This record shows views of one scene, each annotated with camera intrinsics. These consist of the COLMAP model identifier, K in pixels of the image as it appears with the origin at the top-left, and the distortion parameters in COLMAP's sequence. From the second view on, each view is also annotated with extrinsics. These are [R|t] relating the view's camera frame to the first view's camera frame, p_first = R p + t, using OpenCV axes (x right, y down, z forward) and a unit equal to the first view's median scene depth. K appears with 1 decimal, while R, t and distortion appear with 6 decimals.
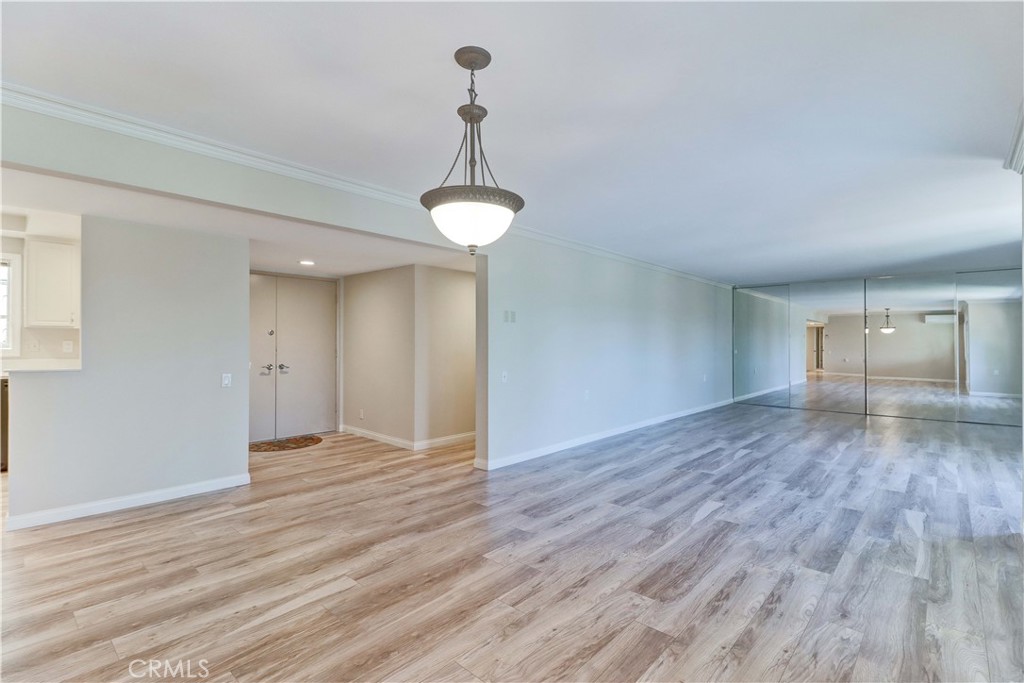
lens RADIAL K [[476.6, 0, 519.7], [0, 476.6, 336.2], [0, 0, 1]] dist [0.034306, -0.020102]
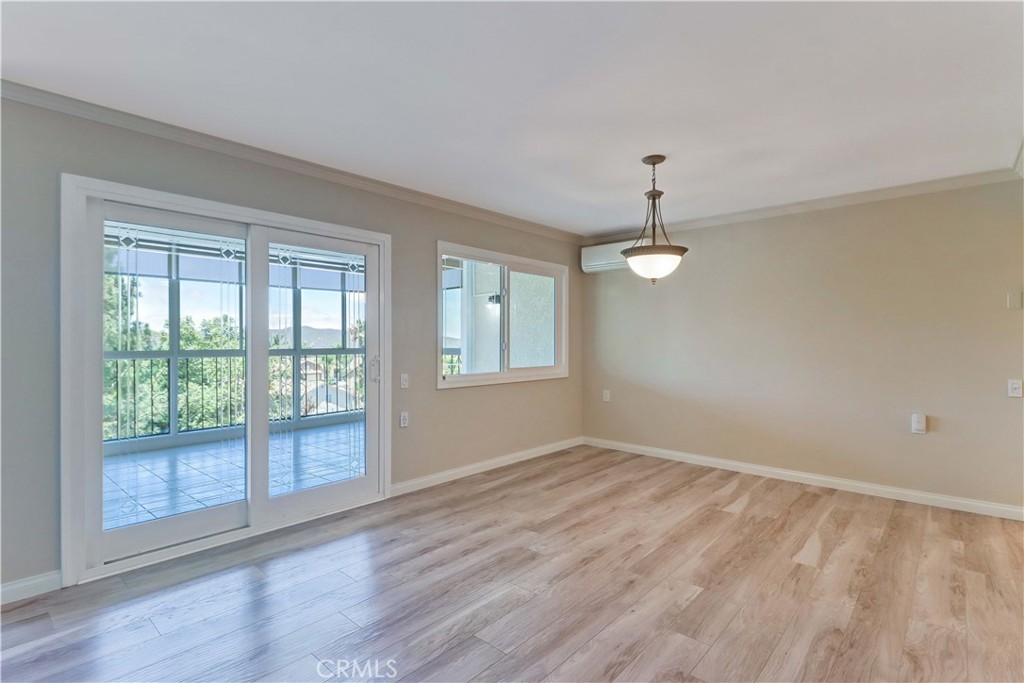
lens RADIAL K [[472.4, 0, 530.7], [0, 472.4, 329.8], [0, 0, 1]] dist [0.015129, -0.012417]
pose [[-0.999648, -0.005971, -0.025849, 0.287303], [-0.005029, 0.999327, -0.036333, 0.032431], [0.026049, -0.036191, -0.999005, 2.090762]]
